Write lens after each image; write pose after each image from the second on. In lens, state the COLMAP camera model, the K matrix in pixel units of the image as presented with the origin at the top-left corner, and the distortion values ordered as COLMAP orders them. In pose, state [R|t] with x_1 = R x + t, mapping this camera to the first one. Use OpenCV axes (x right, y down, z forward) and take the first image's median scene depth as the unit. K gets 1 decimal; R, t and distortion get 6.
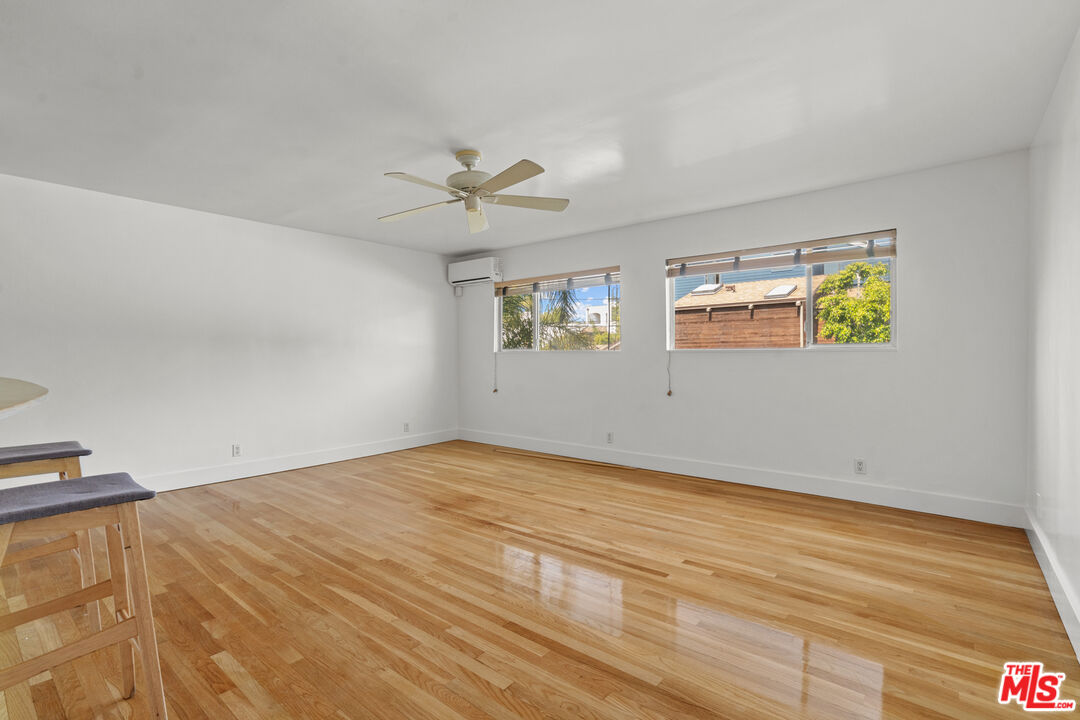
lens RADIAL K [[500.3, 0, 531.8], [0, 500.3, 359.5], [0, 0, 1]] dist [-0.003541, 0.000319]
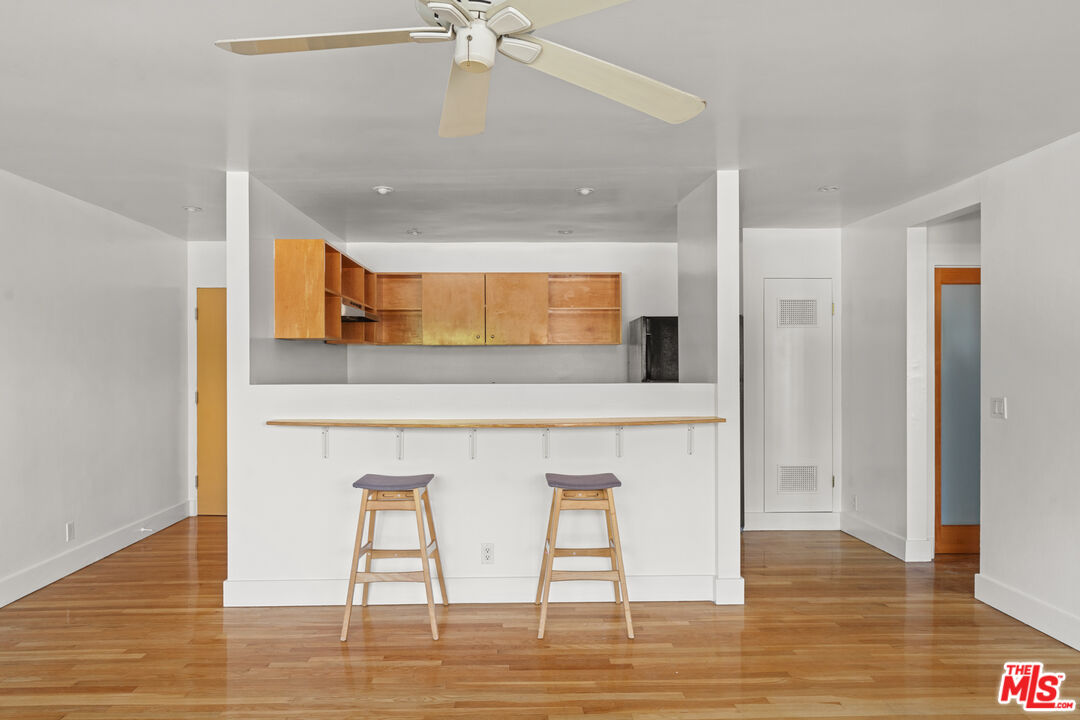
lens RADIAL K [[735.6, 0, 527.3], [0, 735.6, 364.7], [0, 0, 1]] dist [-0.006553, -0.000081]
pose [[-0.743663, 0.005832, -0.668530, 0.219872], [-0.000513, 0.999957, 0.009293, -0.076907], [0.668555, 0.007254, -0.743627, 1.419876]]
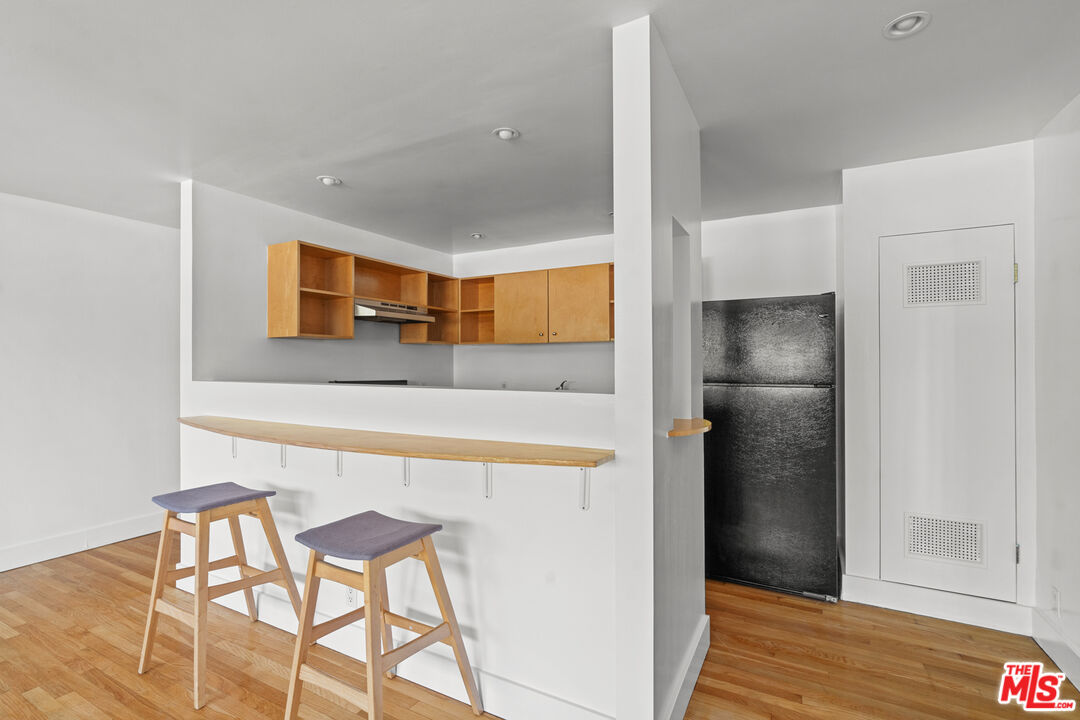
lens RADIAL K [[500.3, 0, 531.8], [0, 500.3, 359.5], [0, 0, 1]] dist [-0.003541, 0.000319]
pose [[-0.979780, 0.002183, -0.200066, -0.676438], [0.001716, 0.999995, 0.002509, -0.070306], [0.200071, 0.002115, -0.979779, 1.172091]]
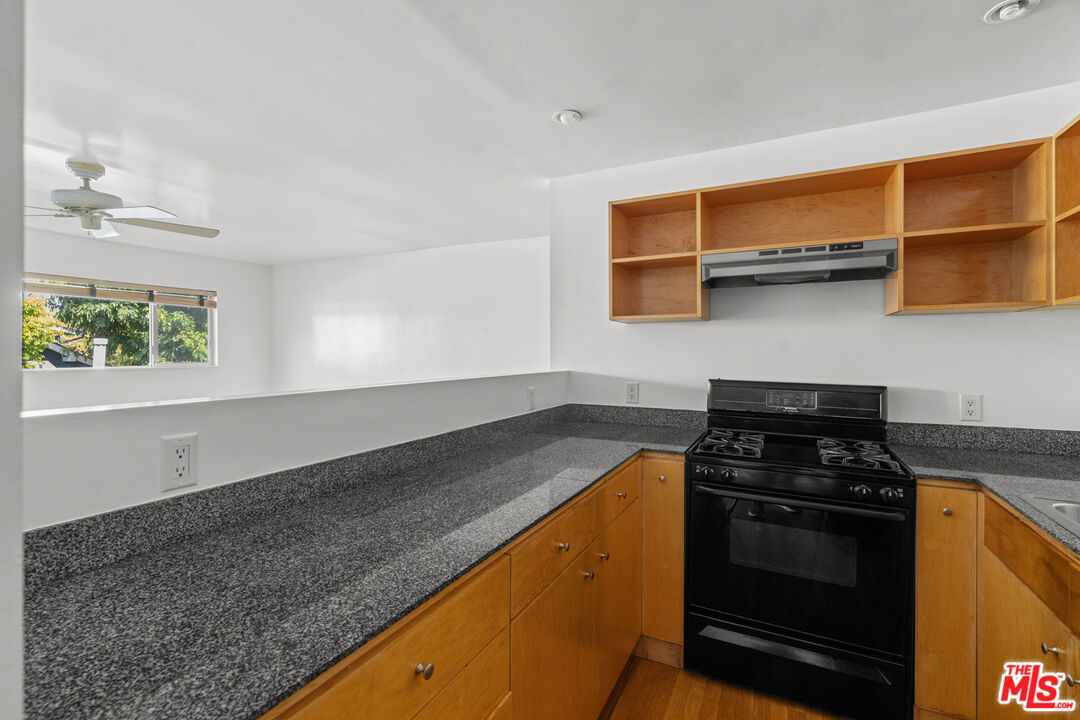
lens RADIAL K [[489.7, 0, 539.4], [0, 489.7, 354.6], [0, 0, 1]] dist [-0.011106, 0.006594]
pose [[-0.225220, -0.001275, 0.974307, -1.155674], [0.005445, 0.999982, 0.002567, -0.061167], [-0.974293, 0.005884, -0.225209, 0.413647]]
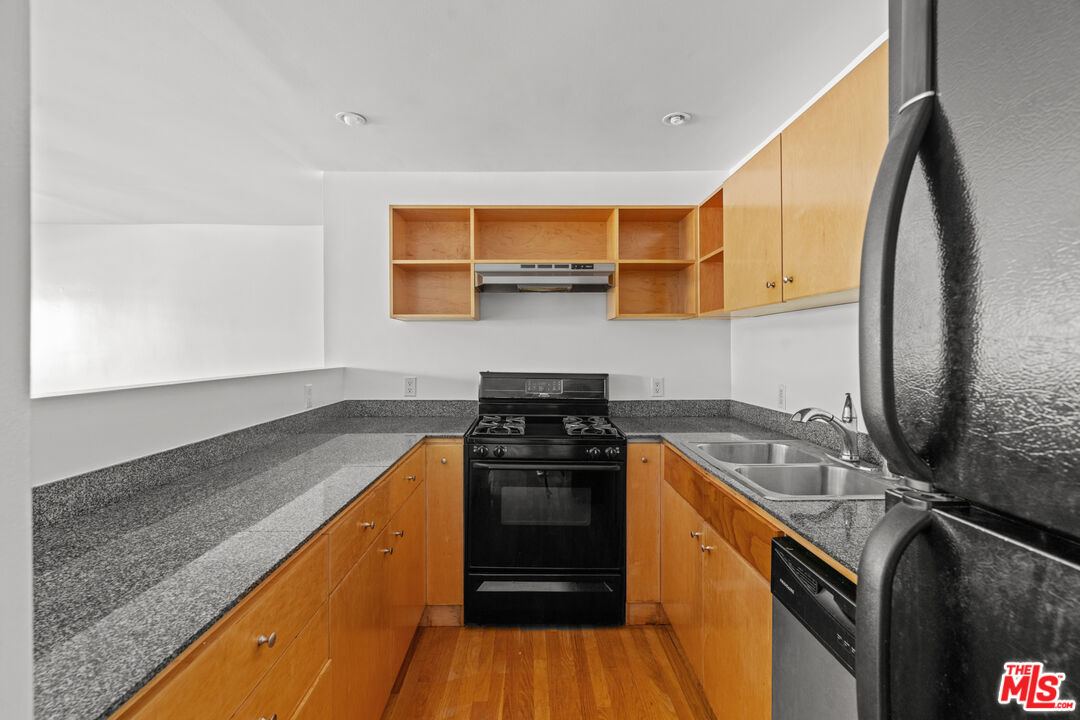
lens RADIAL K [[489.7, 0, 539.4], [0, 489.7, 354.6], [0, 0, 1]] dist [-0.011106, 0.006594]
pose [[-0.653503, -0.004703, 0.756909, -1.203217], [0.008076, 0.999880, 0.013186, -0.060853], [-0.756881, 0.014730, -0.653387, 0.475709]]
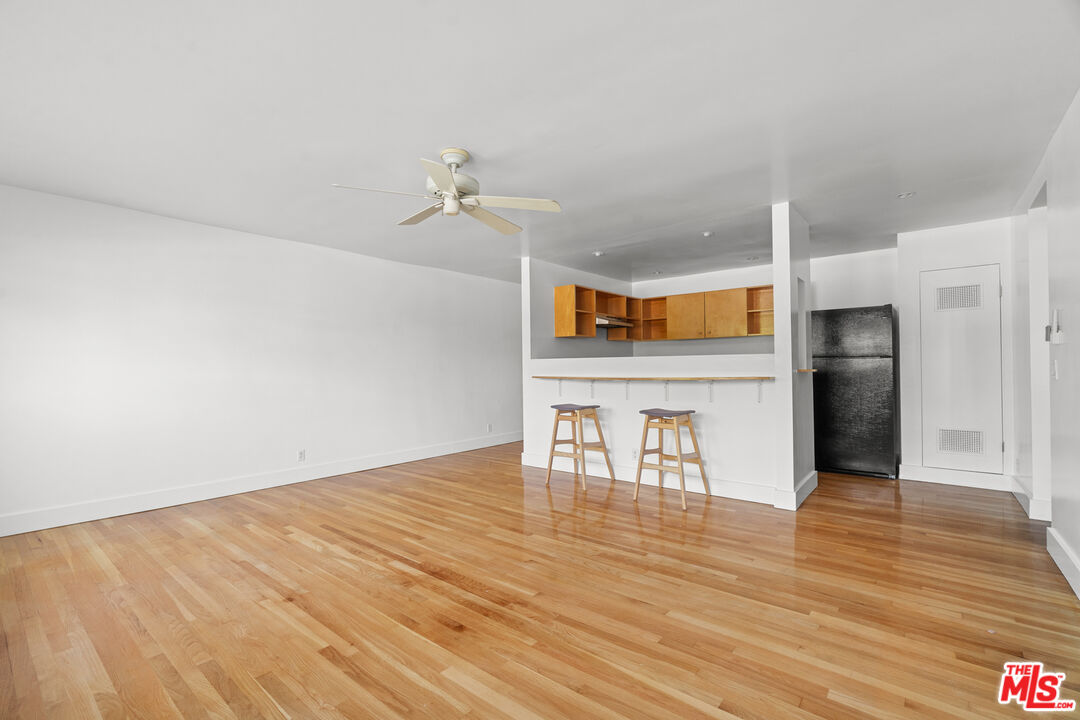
lens RADIAL K [[482.2, 0, 536.1], [0, 482.2, 362.9], [0, 0, 1]] dist [0.000194, 0.000425]
pose [[-0.999796, 0.011894, -0.016317, -0.254027], [0.011887, 0.999929, 0.000524, -0.017893], [0.016322, 0.000330, -0.999867, 1.875328]]
